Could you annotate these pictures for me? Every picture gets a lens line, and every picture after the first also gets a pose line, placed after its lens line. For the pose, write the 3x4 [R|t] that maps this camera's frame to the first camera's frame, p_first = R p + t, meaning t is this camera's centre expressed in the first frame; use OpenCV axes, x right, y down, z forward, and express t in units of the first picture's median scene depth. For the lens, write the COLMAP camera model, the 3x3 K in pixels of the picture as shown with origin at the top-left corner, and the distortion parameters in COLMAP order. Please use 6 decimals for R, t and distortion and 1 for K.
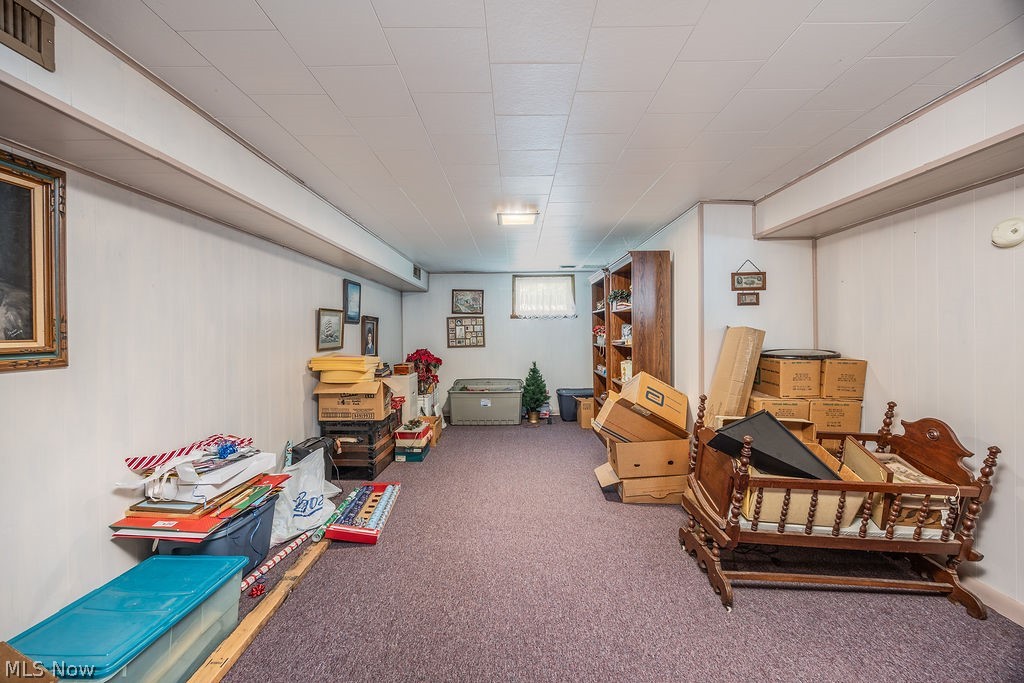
lens RADIAL K [[396.5, 0, 513.6], [0, 396.5, 339.2], [0, 0, 1]] dist [-0.008599, 0.000258]
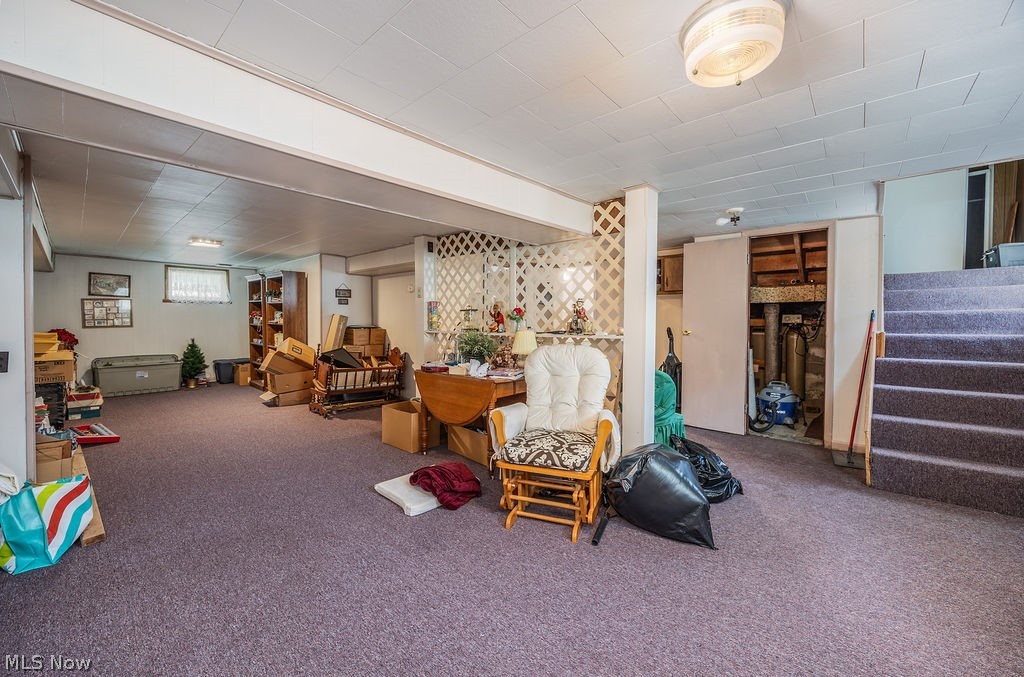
lens RADIAL K [[397.0, 0, 519.1], [0, 397.0, 330.1], [0, 0, 1]] dist [-0.014179, -0.000463]
pose [[0.654948, -0.009458, 0.755615, -0.264214], [-0.002584, 0.999888, 0.014756, 0.012455], [-0.755670, -0.011617, 0.654850, -0.732525]]
